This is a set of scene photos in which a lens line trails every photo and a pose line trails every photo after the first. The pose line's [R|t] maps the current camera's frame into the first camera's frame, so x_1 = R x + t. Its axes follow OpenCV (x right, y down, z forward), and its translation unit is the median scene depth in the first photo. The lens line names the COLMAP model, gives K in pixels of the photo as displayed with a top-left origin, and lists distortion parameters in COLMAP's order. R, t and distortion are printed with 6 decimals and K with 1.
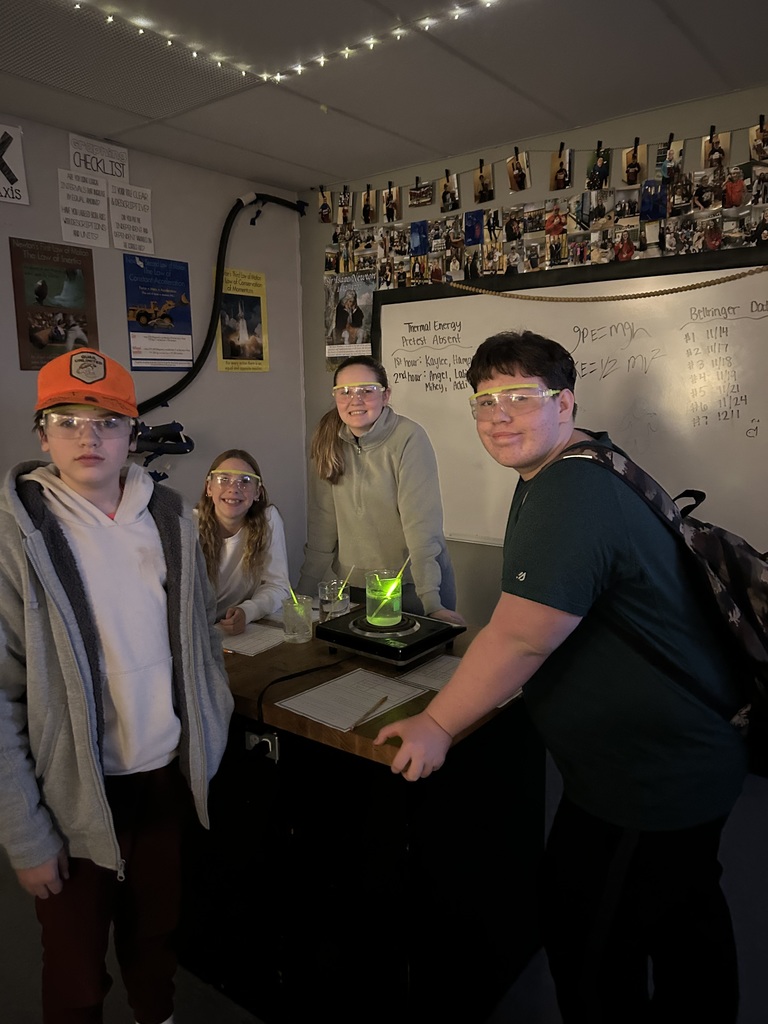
lens RADIAL K [[770.0, 0, 377.0], [0, 770.0, 514.6], [0, 0, 1]] dist [0.013684, -0.012933]
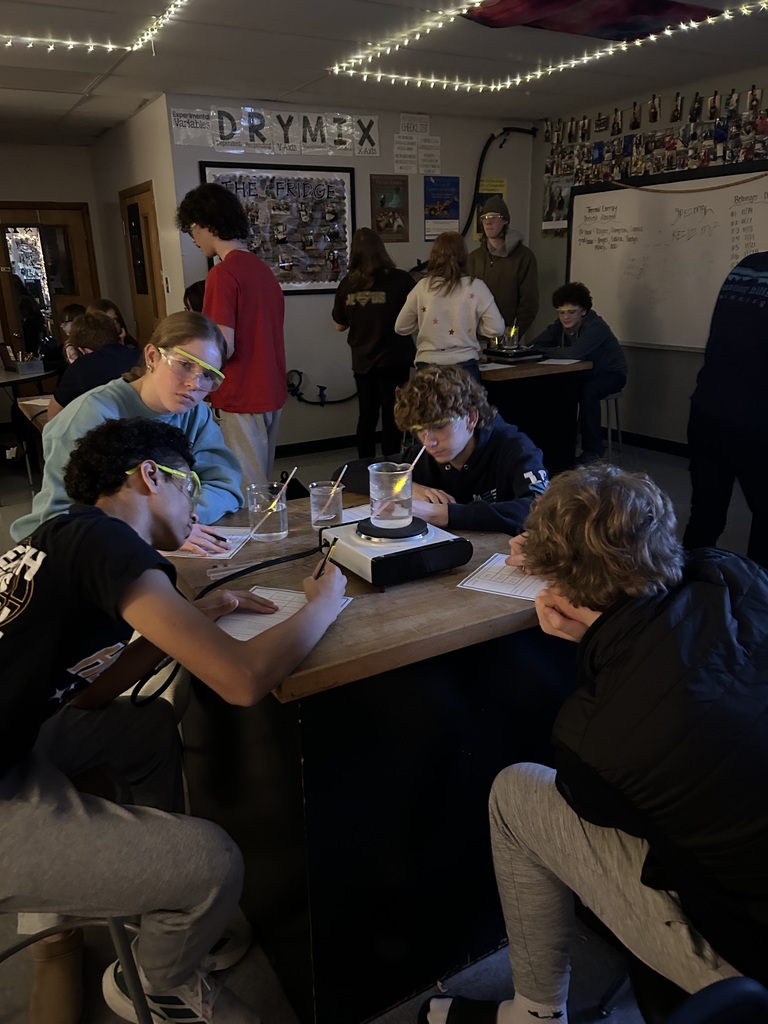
lens RADIAL K [[770.0, 0, 382.4], [0, 770.0, 506.5], [0, 0, 1]] dist [0.013684, -0.012933]
pose [[0.927578, 0.102619, -0.359260, 0.320639], [-0.047139, 0.986002, 0.159932, 0.151313], [0.370643, -0.131414, 0.919431, -0.832409]]
